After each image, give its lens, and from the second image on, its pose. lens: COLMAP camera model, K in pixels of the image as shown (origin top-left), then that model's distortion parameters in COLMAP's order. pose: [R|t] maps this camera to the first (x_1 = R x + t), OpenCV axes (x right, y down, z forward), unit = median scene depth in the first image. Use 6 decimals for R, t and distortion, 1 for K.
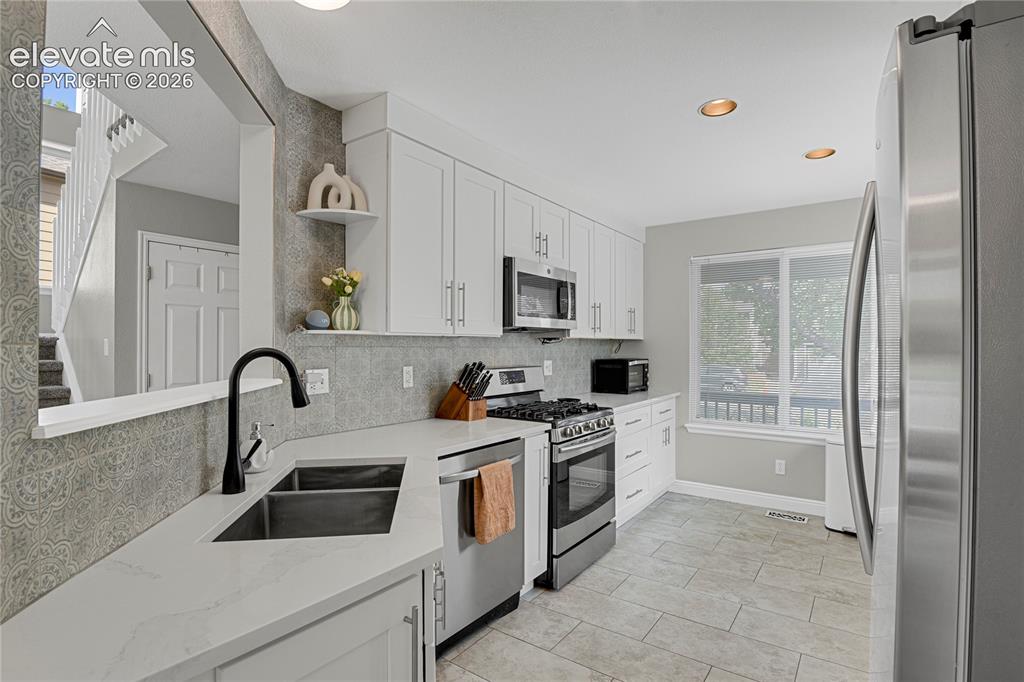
lens RADIAL K [[501.3, 0, 506.5], [0, 501.3, 340.5], [0, 0, 1]] dist [-0.025549, -0.001932]
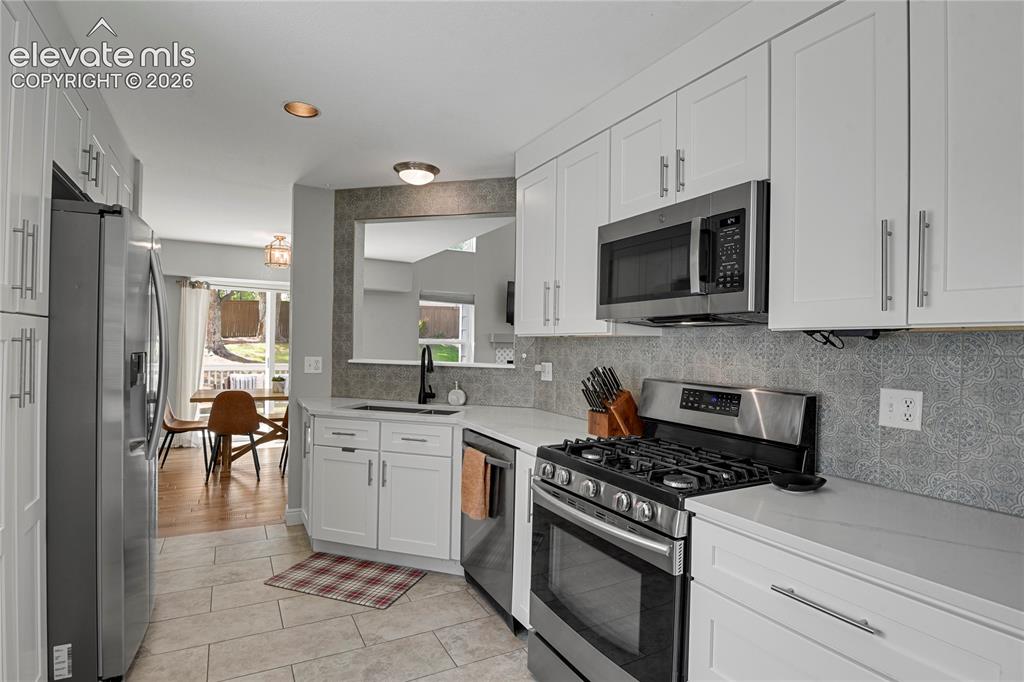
lens RADIAL K [[501.3, 0, 504.3], [0, 501.3, 345.4], [0, 0, 1]] dist [-0.025549, -0.001932]
pose [[-0.415670, 0.000288, -0.909515, 0.897524], [0.001880, 0.999998, -0.000543, 0.010575], [0.909514, -0.001935, -0.415670, 1.431270]]
